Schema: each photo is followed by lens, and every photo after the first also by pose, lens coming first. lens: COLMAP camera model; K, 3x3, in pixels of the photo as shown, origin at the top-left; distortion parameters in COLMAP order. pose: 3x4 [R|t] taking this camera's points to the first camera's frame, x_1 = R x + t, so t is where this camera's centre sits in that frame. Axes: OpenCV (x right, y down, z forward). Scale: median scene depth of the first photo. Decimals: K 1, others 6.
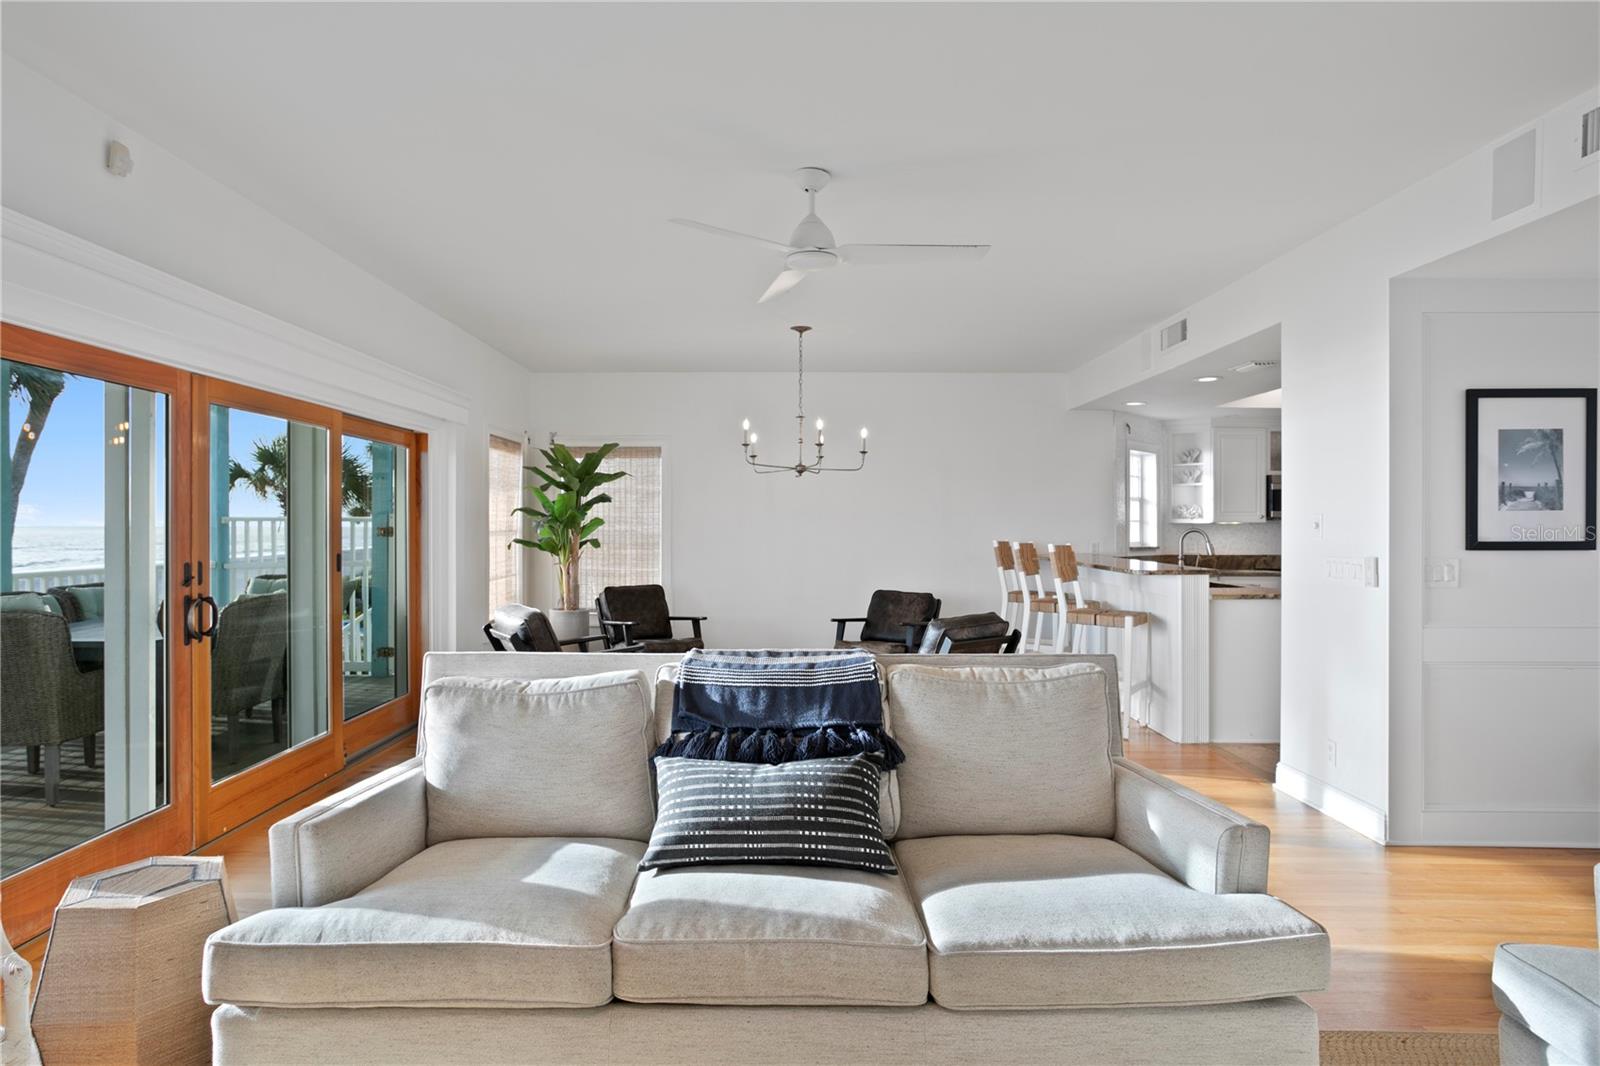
lens RADIAL K [[889.5, 0, 797.8], [0, 889.5, 523.5], [0, 0, 1]] dist [-0.025162, -0.000126]
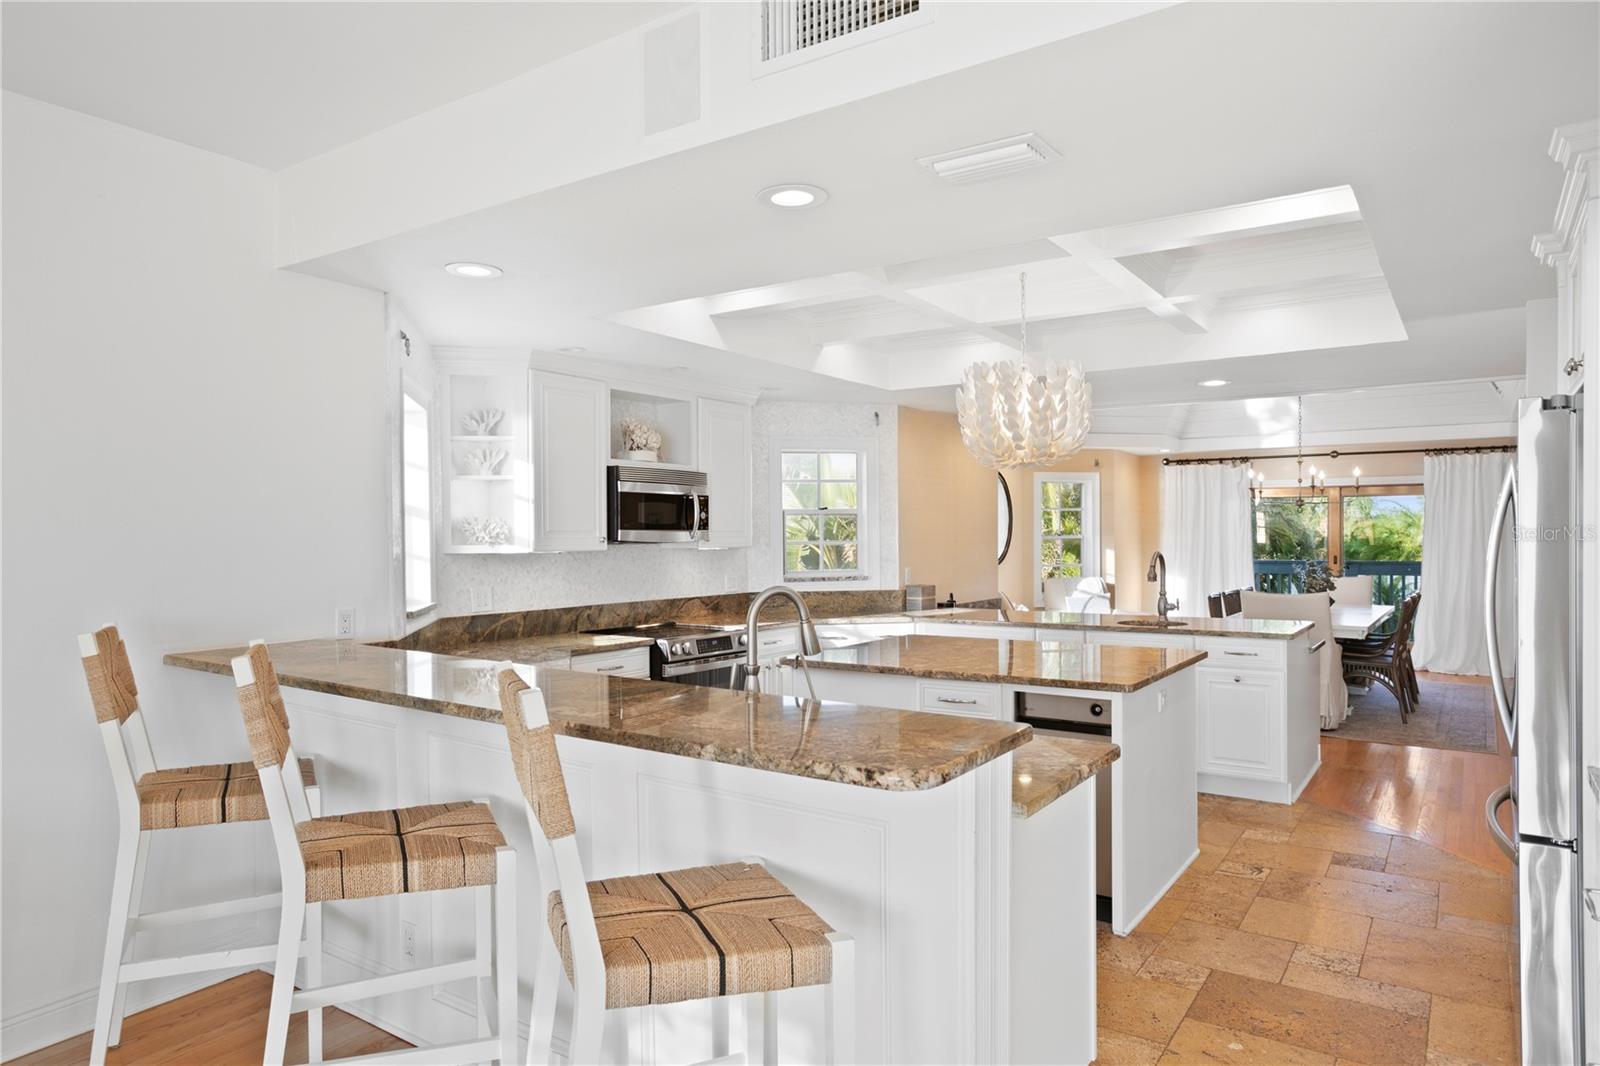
lens RADIAL K [[993.9, 0, 793.3], [0, 993.9, 540.9], [0, 0, 1]] dist [-0.028975, 0.023471]
pose [[0.571516, -0.010550, 0.820523, 0.076666], [0.007587, 0.999943, 0.007572, -0.010794], [-0.820556, 0.001898, 0.571563, 0.538898]]
